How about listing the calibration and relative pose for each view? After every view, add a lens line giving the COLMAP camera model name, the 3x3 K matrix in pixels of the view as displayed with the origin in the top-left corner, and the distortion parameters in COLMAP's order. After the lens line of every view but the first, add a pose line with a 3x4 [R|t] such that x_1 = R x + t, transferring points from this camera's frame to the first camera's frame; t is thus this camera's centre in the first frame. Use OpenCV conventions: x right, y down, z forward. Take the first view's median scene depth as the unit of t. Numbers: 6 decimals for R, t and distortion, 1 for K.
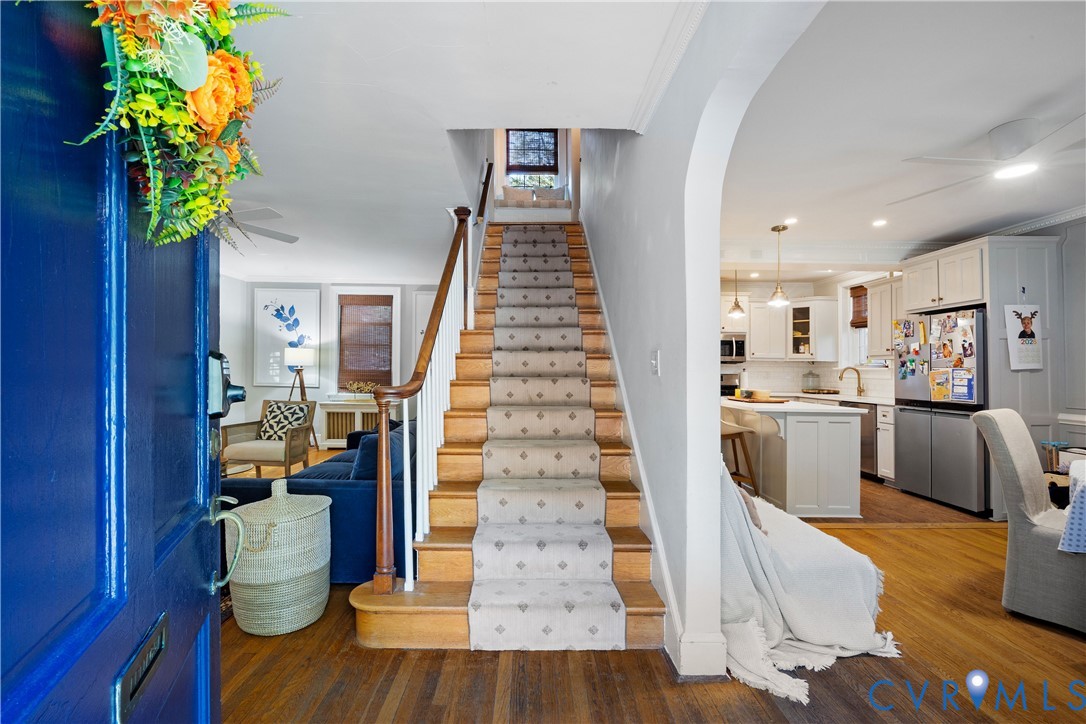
lens RADIAL K [[492.6, 0, 532.7], [0, 492.6, 357.2], [0, 0, 1]] dist [-0.014867, 0.000219]
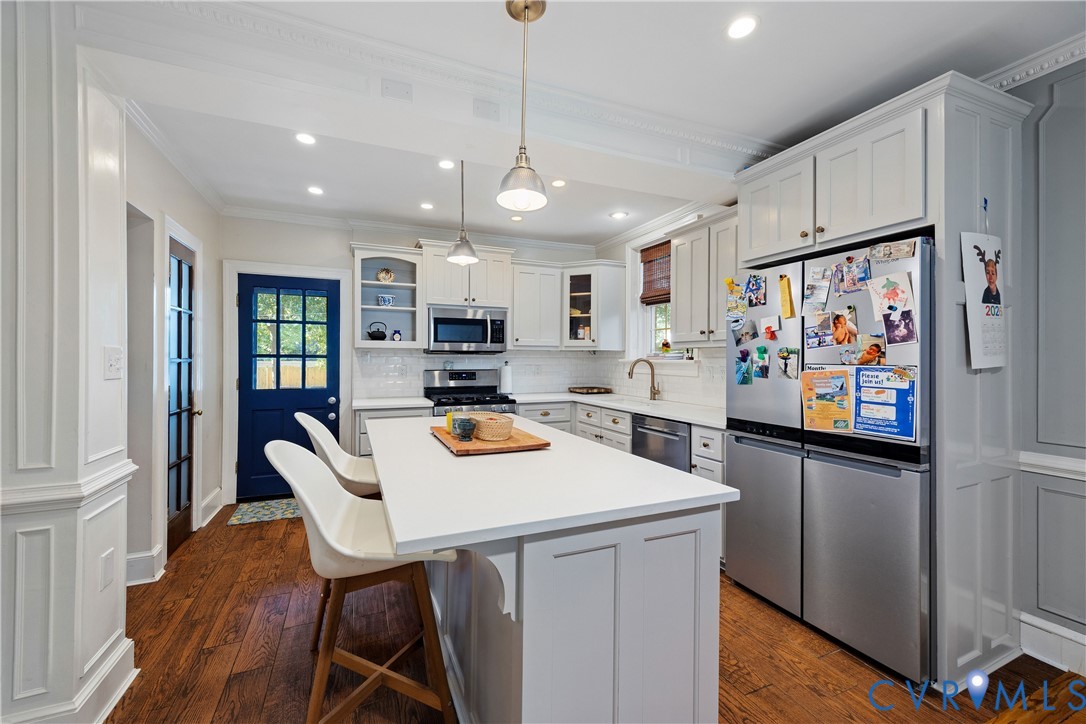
lens RADIAL K [[442.2, 0, 531.6], [0, 442.2, 361.2], [0, 0, 1]] dist [-0.000238, -0.000095]
pose [[0.926869, -0.011194, 0.375217, 0.347162], [-0.001482, 0.999438, 0.033475, 0.003265], [-0.375381, -0.031583, 0.926332, 0.620805]]
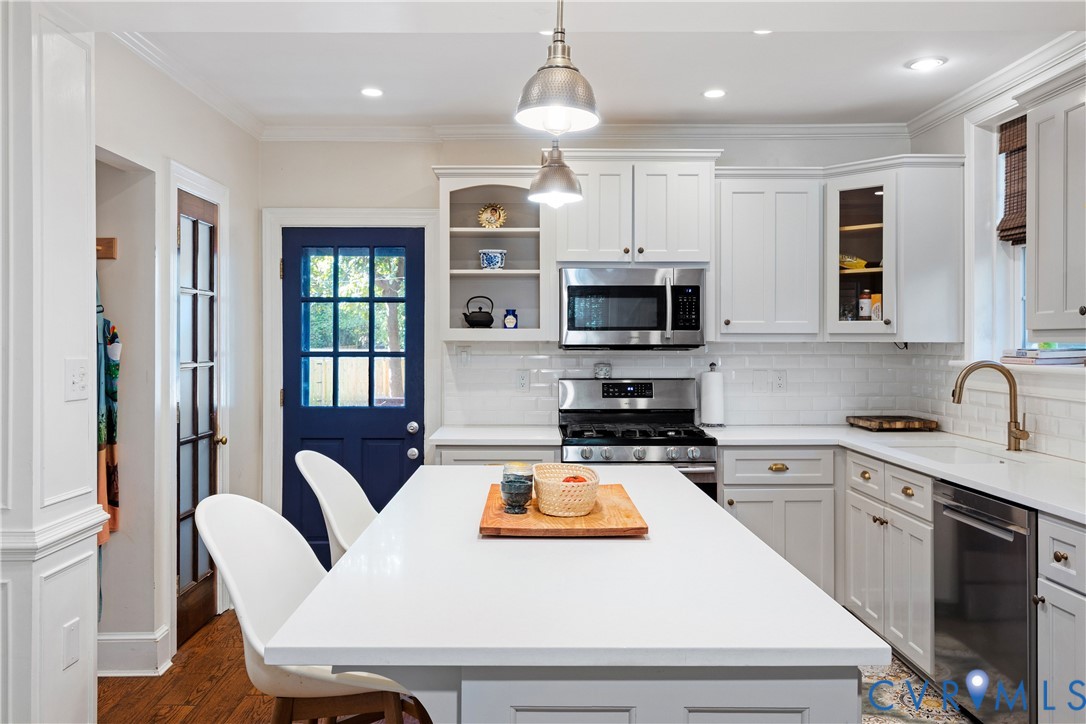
lens RADIAL K [[863.6, 0, 516.5], [0, 863.6, 348.4], [0, 0, 1]] dist [-0.012612, 0.004331]
pose [[0.999831, -0.012259, -0.013673, 0.445819], [0.012694, 0.999402, 0.032160, -0.015103], [0.013271, -0.032328, 0.999389, 0.547739]]
